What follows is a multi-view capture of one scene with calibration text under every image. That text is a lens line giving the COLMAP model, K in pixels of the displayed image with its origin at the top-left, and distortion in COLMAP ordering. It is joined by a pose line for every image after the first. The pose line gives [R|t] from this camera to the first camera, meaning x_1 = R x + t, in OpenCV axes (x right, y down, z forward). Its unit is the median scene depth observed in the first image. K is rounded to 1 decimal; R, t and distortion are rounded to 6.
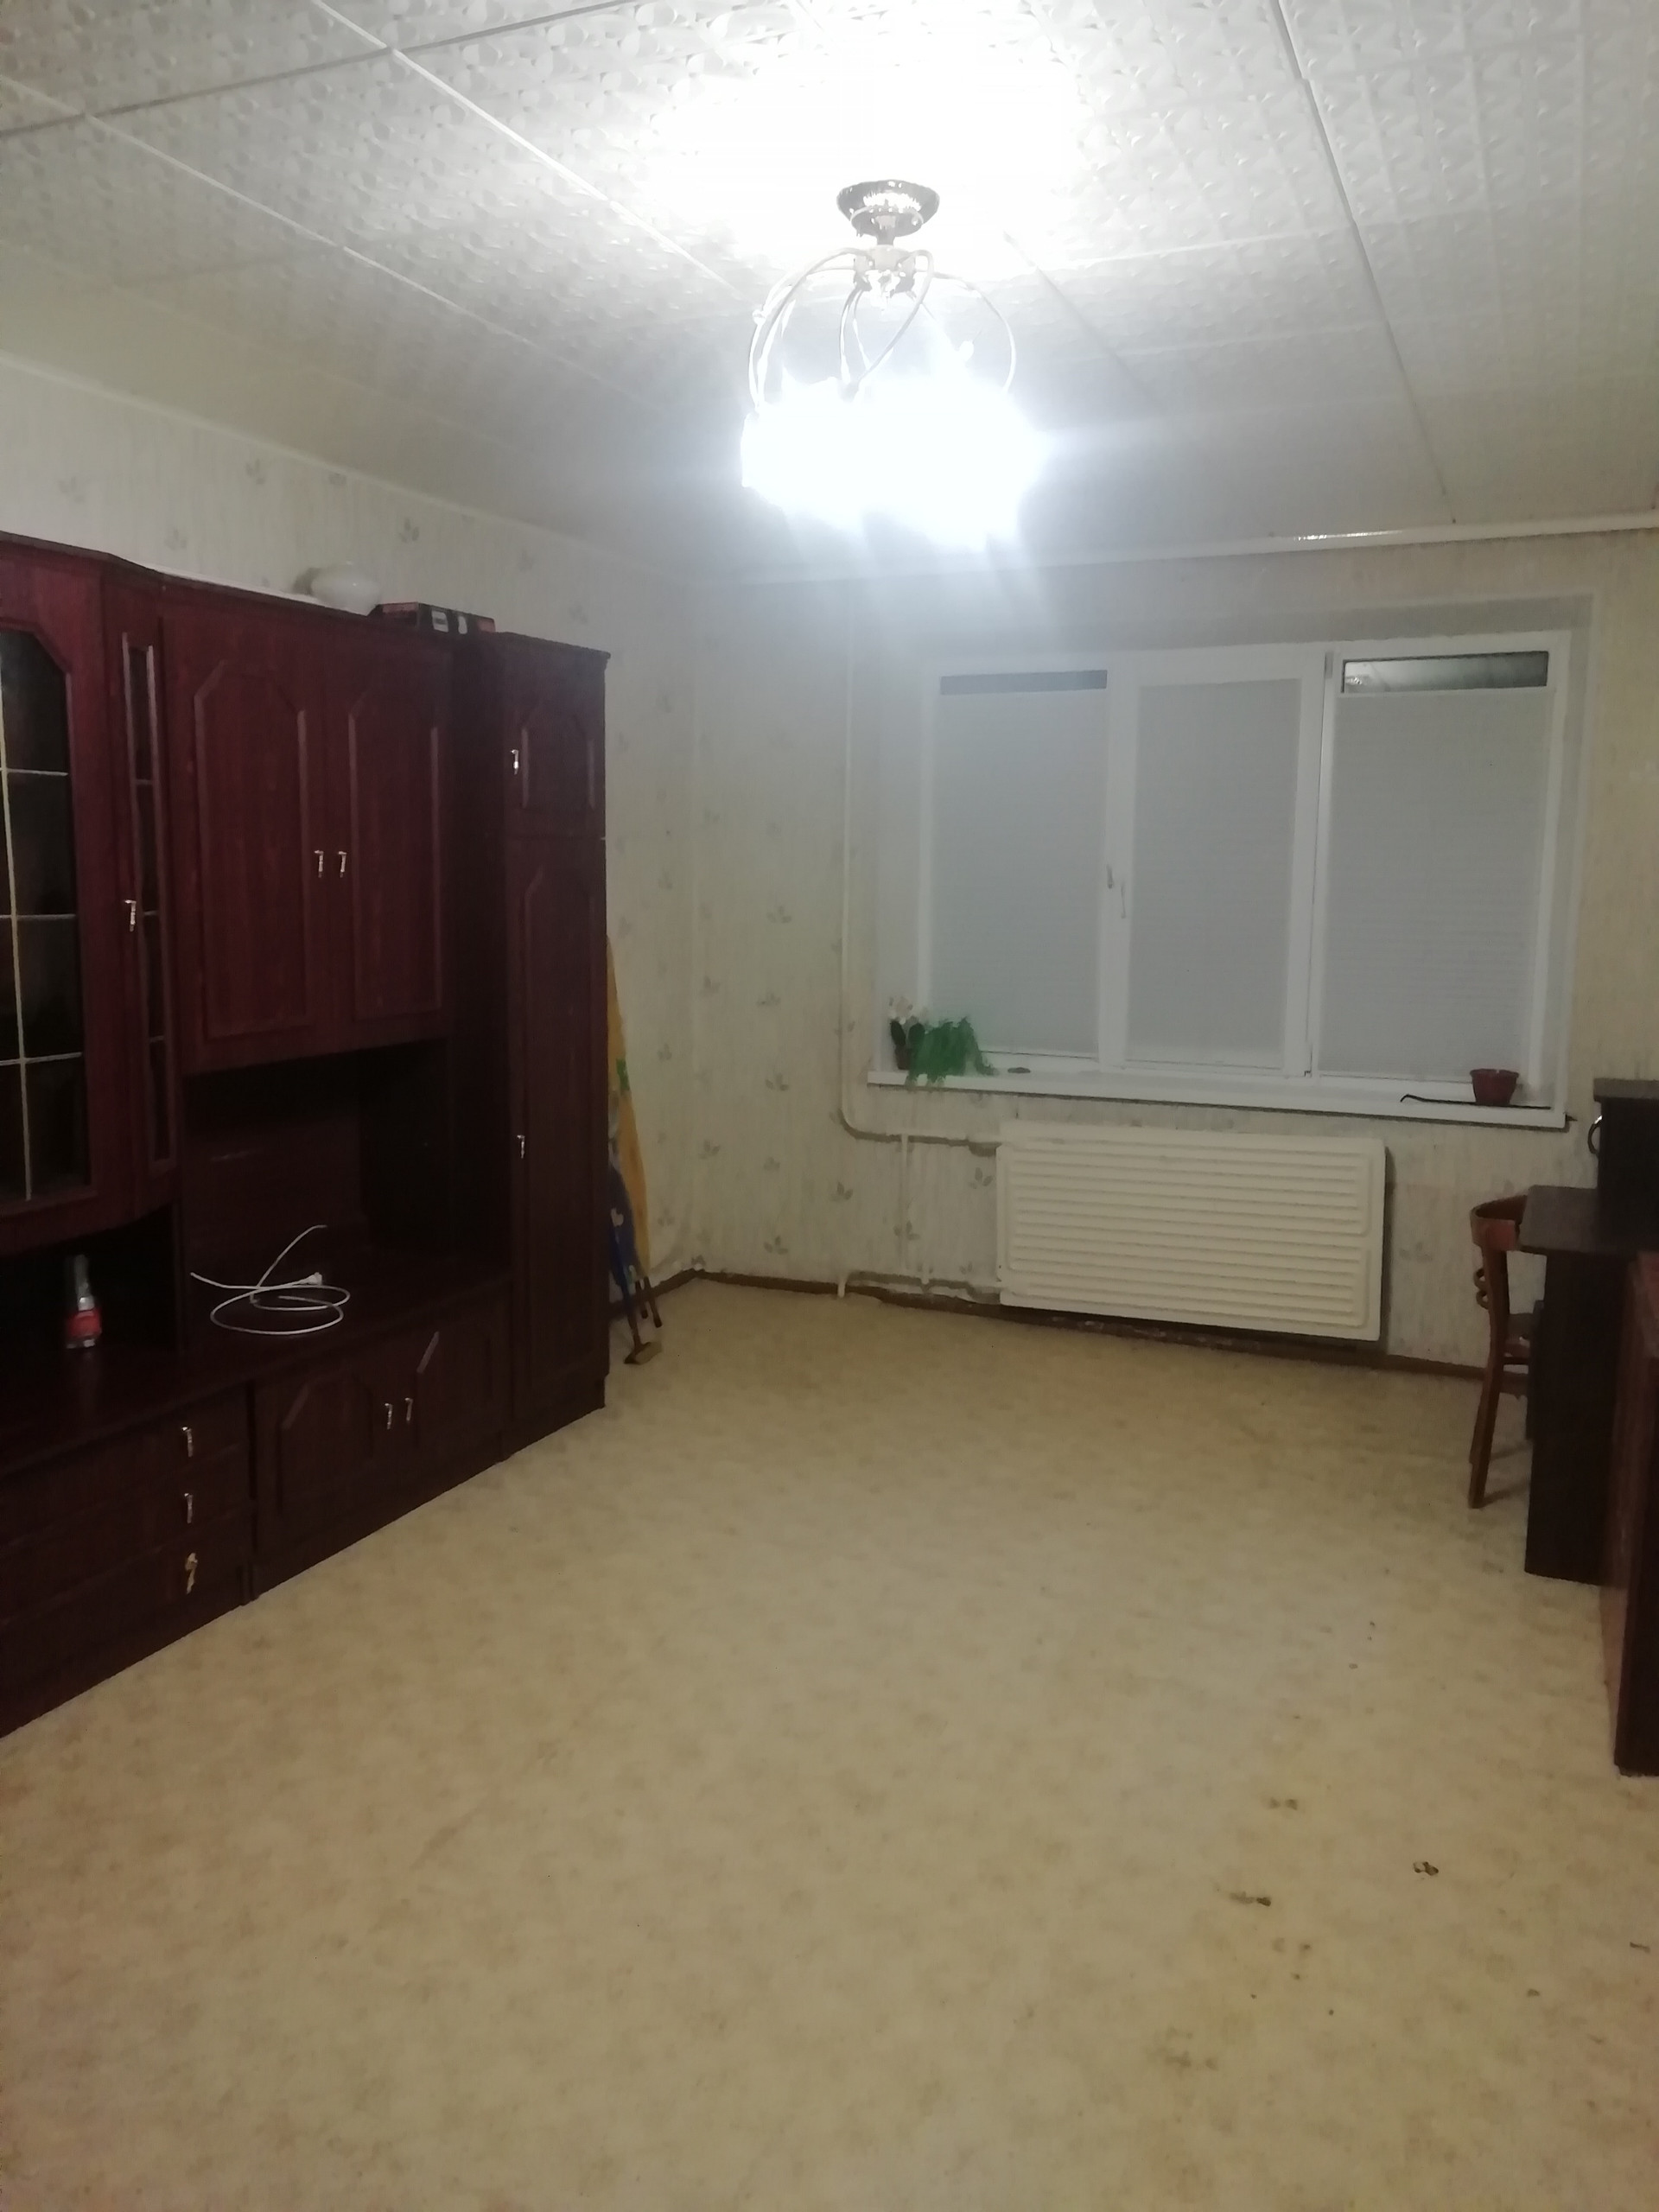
lens RADIAL K [[1641.7, 0, 826.3], [0, 1641.7, 1106.3], [0, 0, 1]] dist [0.046620, -0.027749]
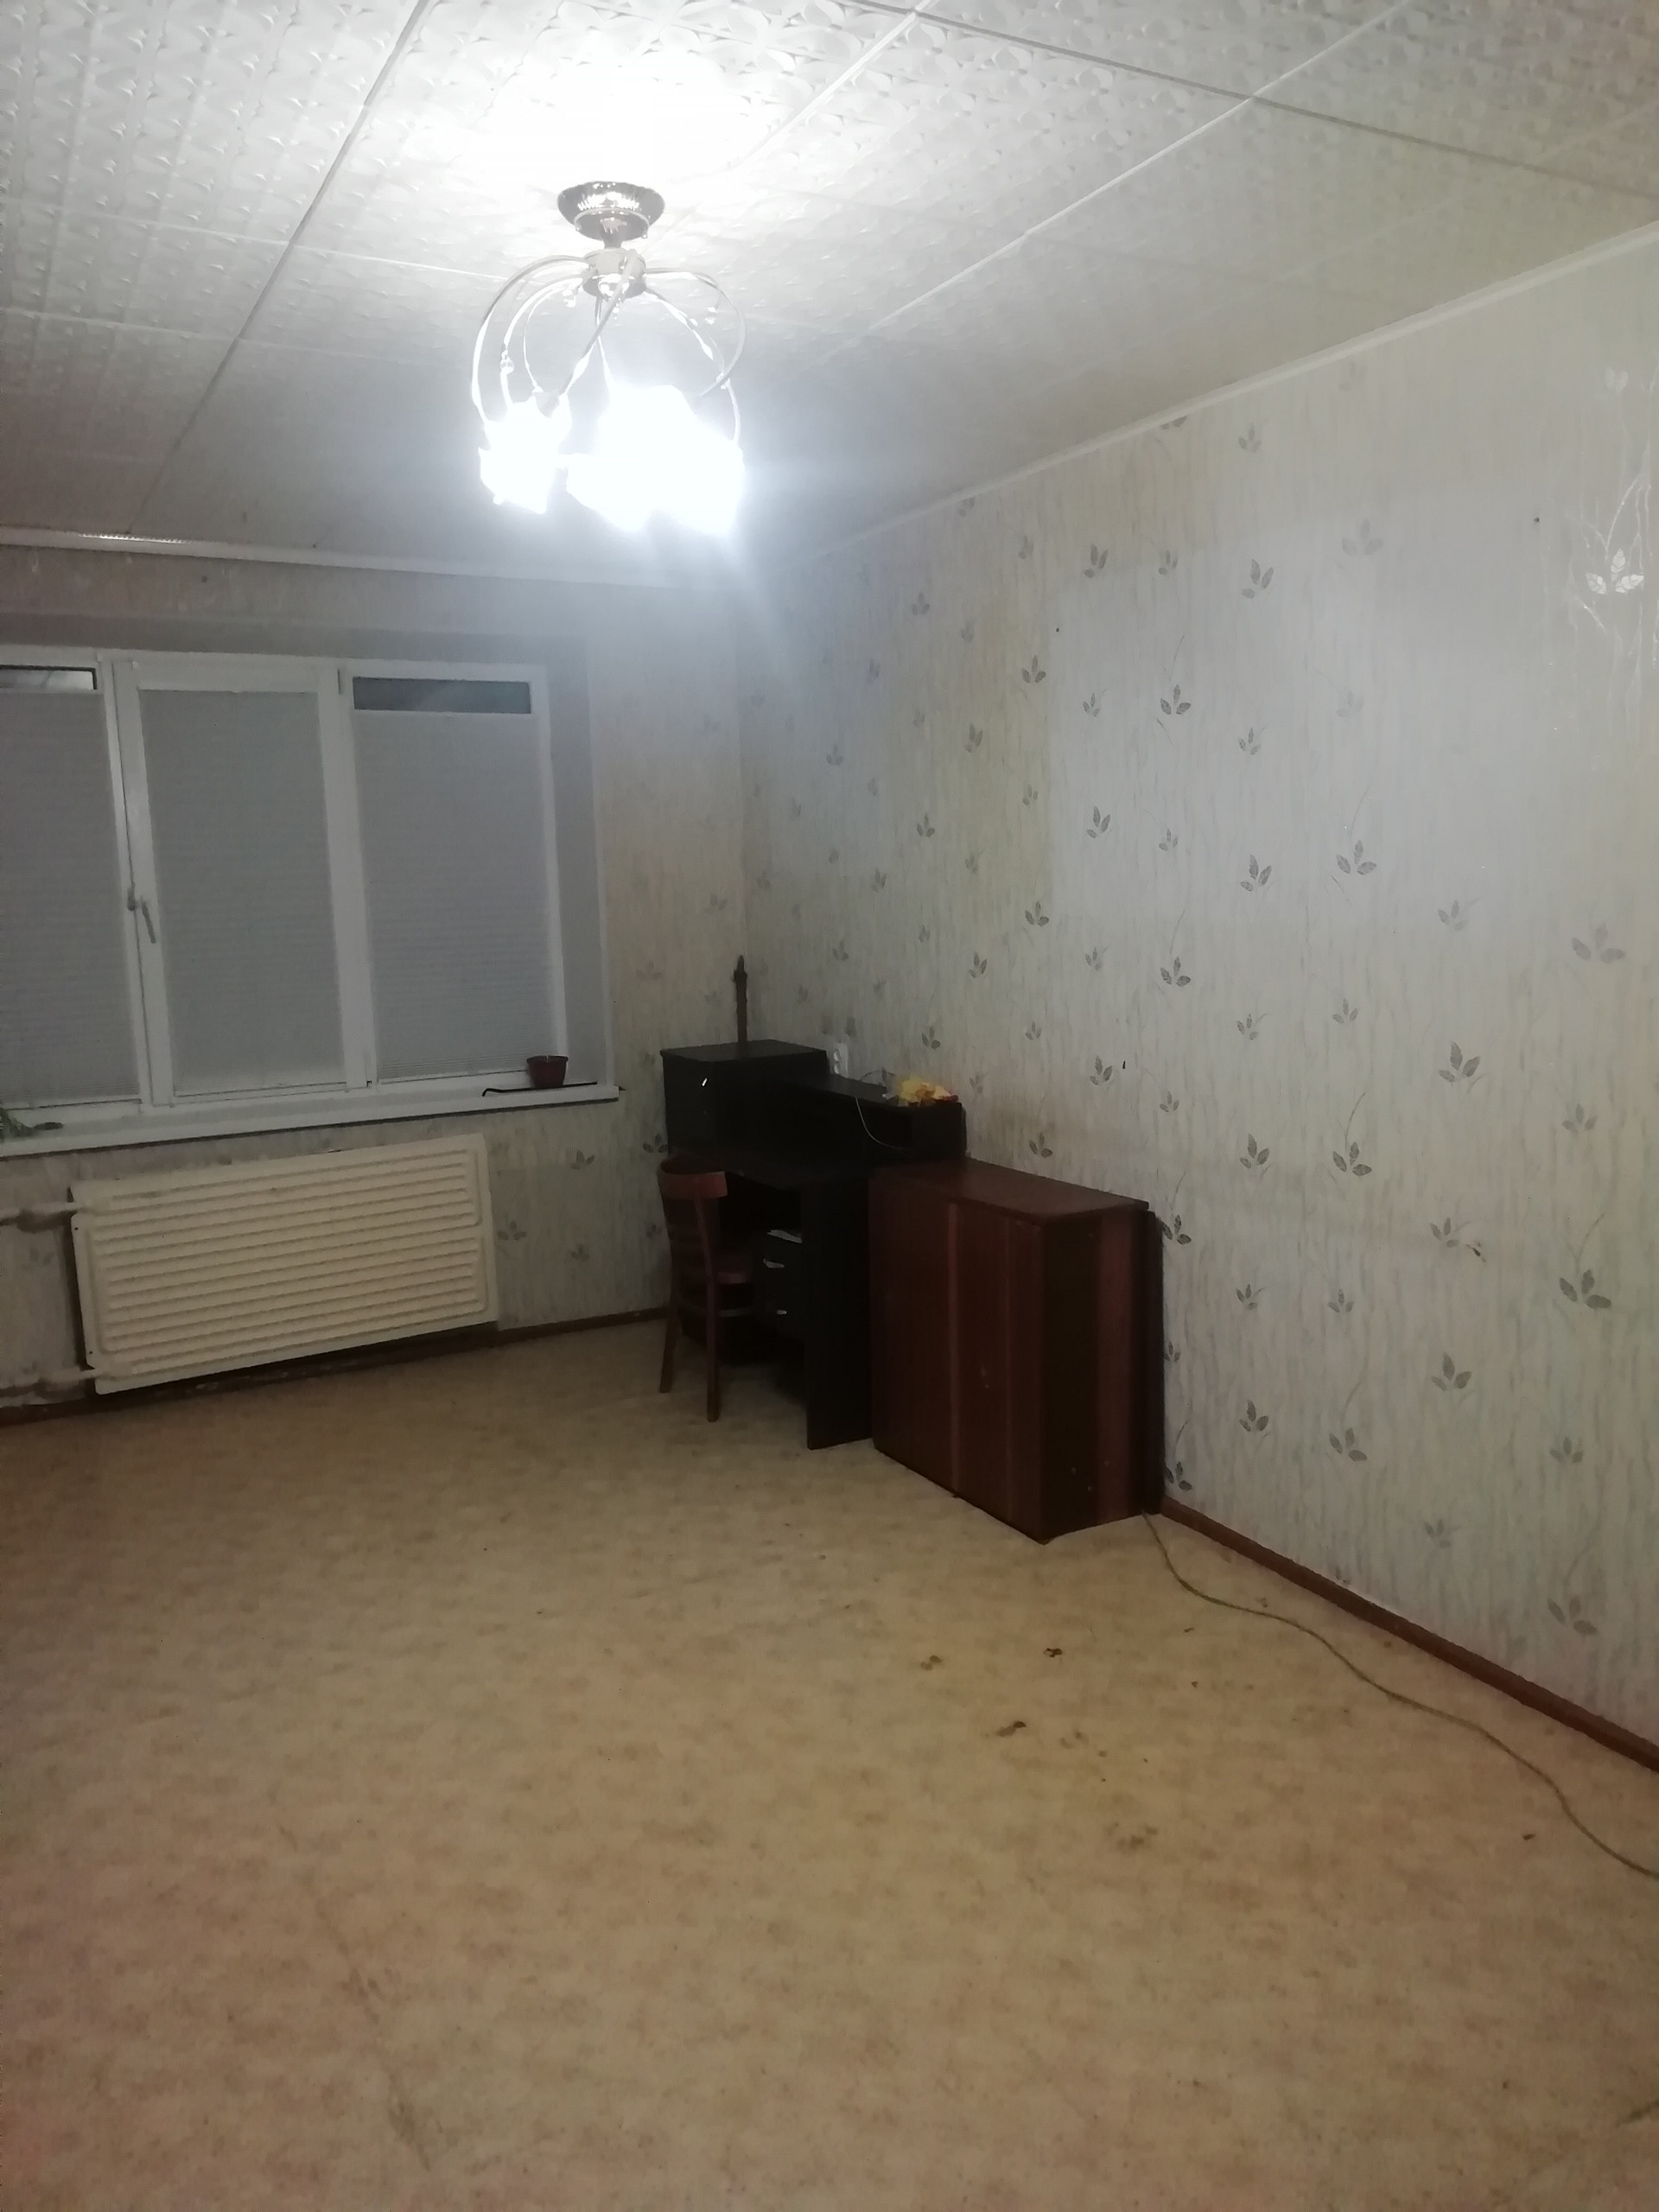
lens RADIAL K [[1641.7, 0, 826.3], [0, 1641.7, 1106.3], [0, 0, 1]] dist [0.046620, -0.027749]
pose [[0.611159, -0.142015, 0.778663, -0.454794], [0.146890, 0.987033, 0.064727, -0.042297], [-0.777758, 0.074819, 0.624095, 0.211856]]
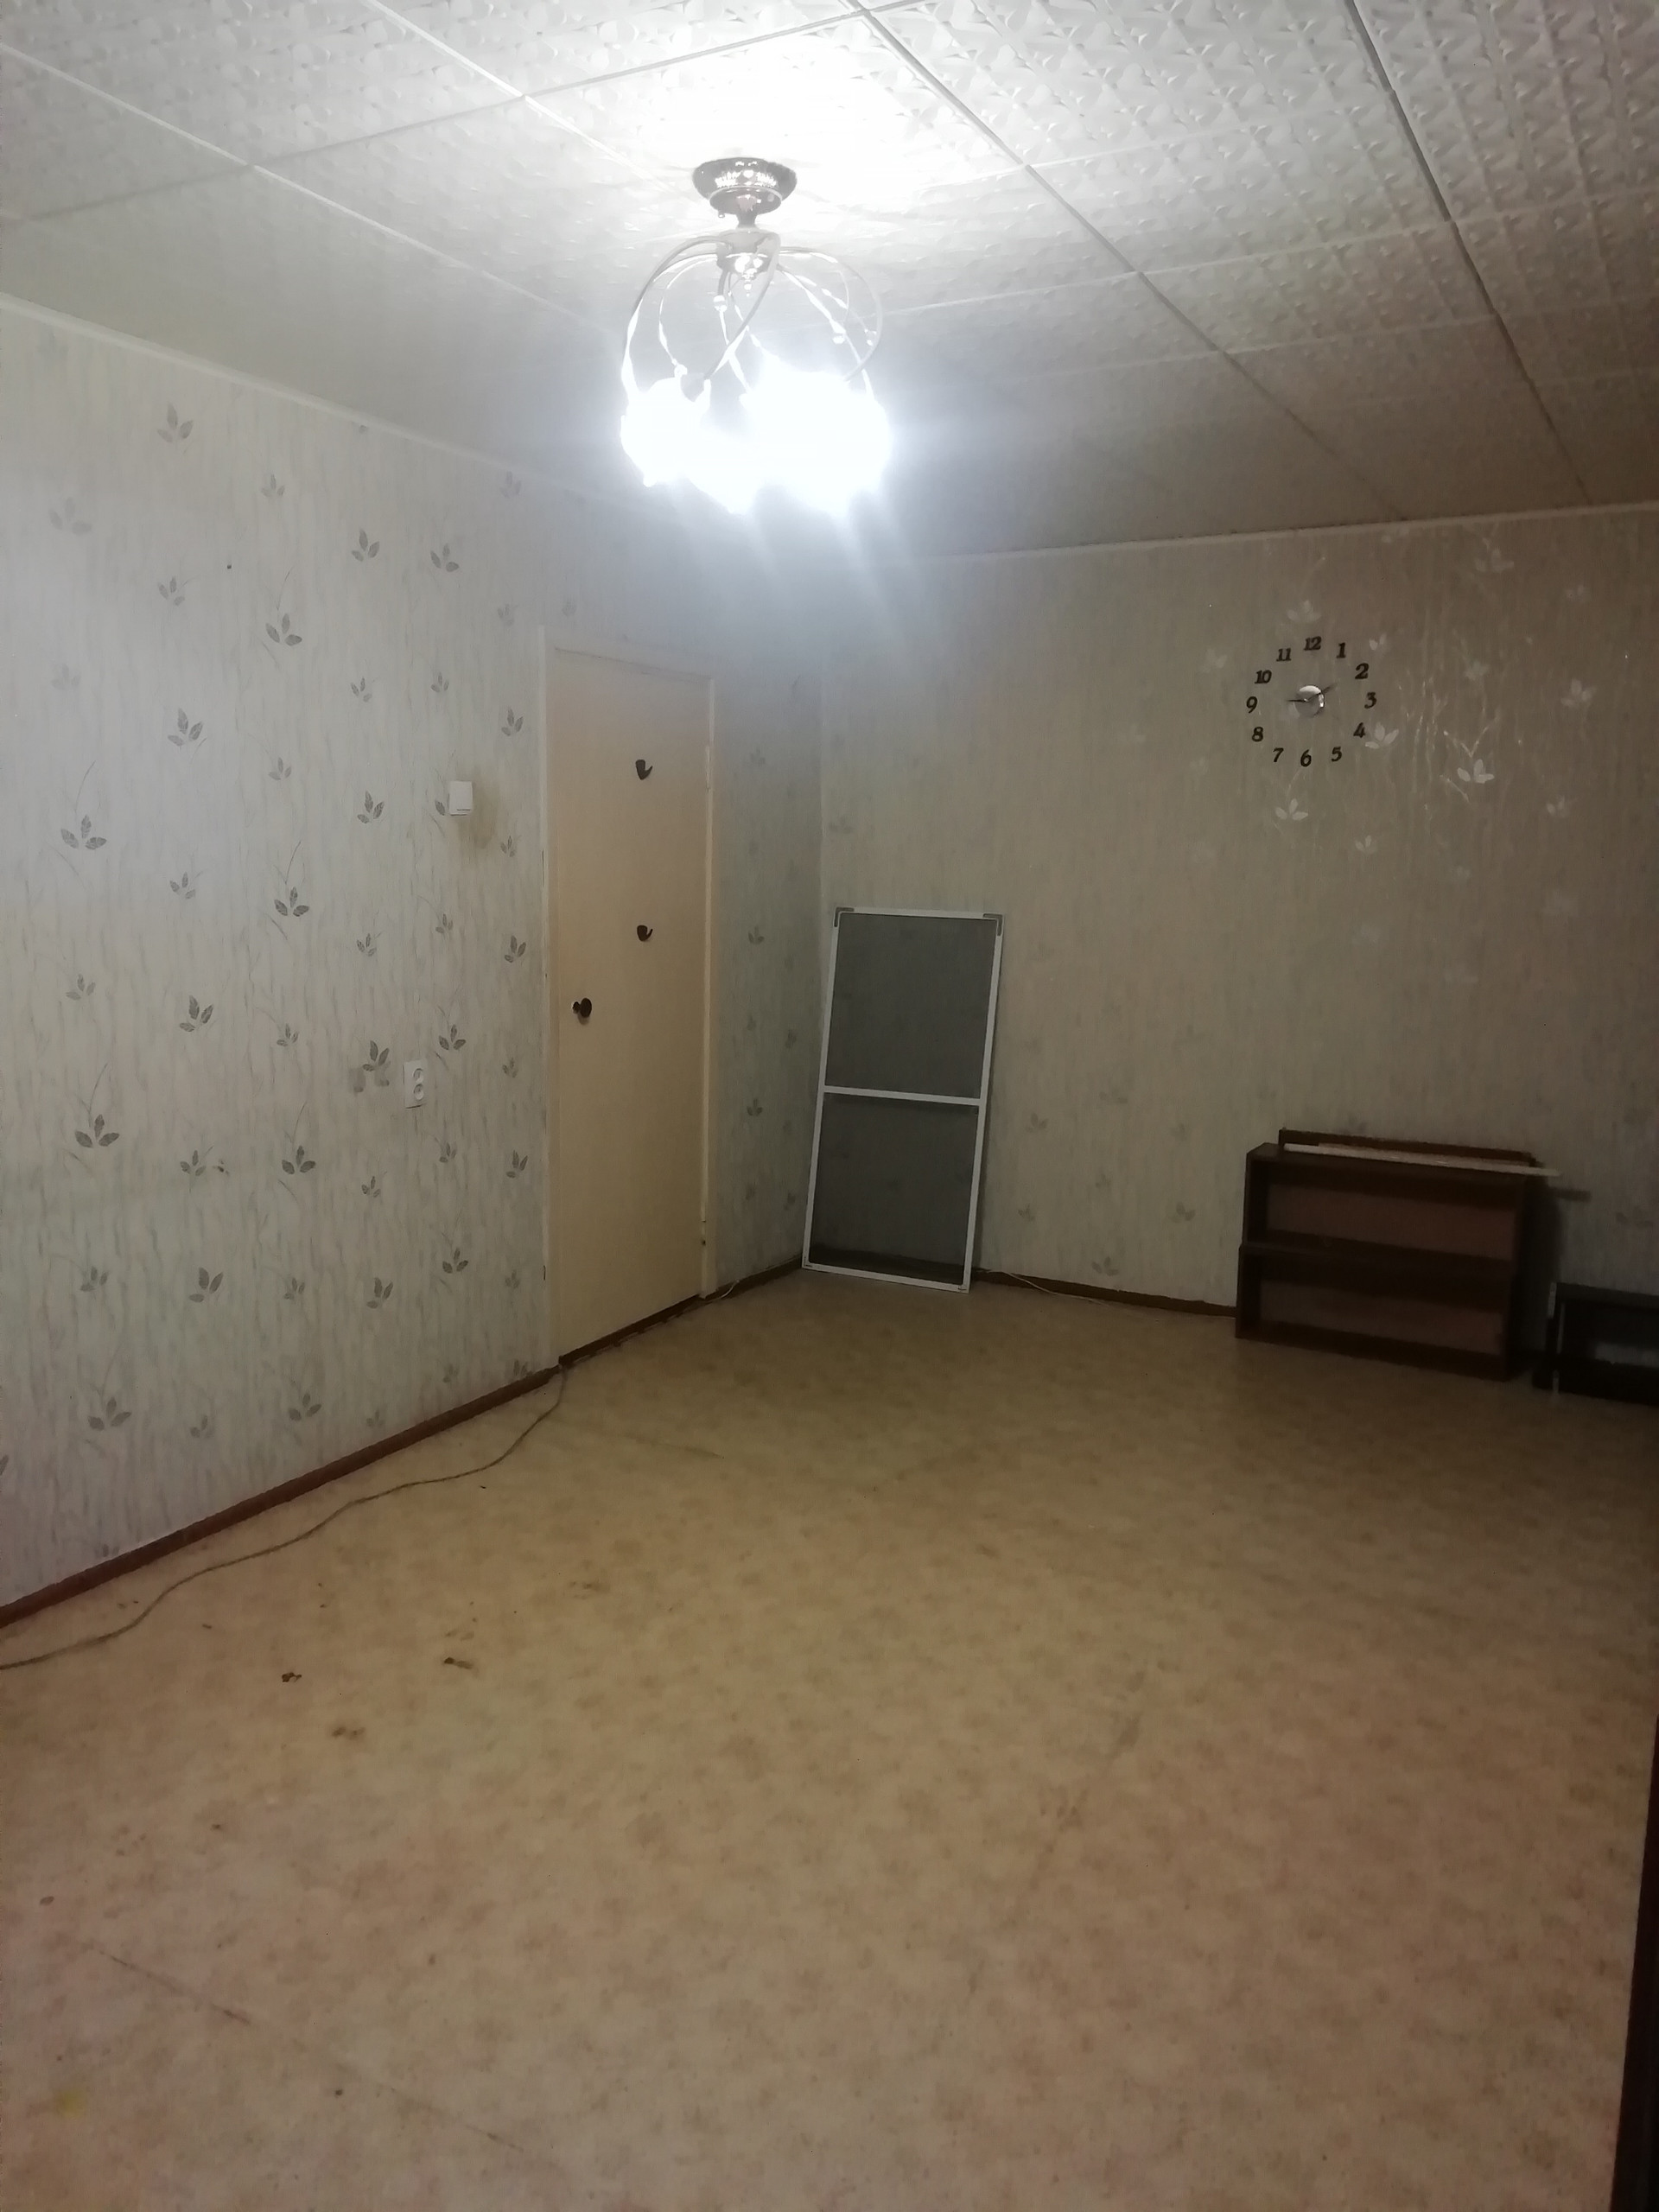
lens RADIAL K [[1641.7, 0, 826.3], [0, 1641.7, 1106.3], [0, 0, 1]] dist [0.046620, -0.027749]
pose [[-0.996479, -0.035984, 0.075725, -0.066871], [-0.011053, 0.951712, 0.306795, -0.204500], [-0.083108, 0.304877, -0.948759, 1.334458]]
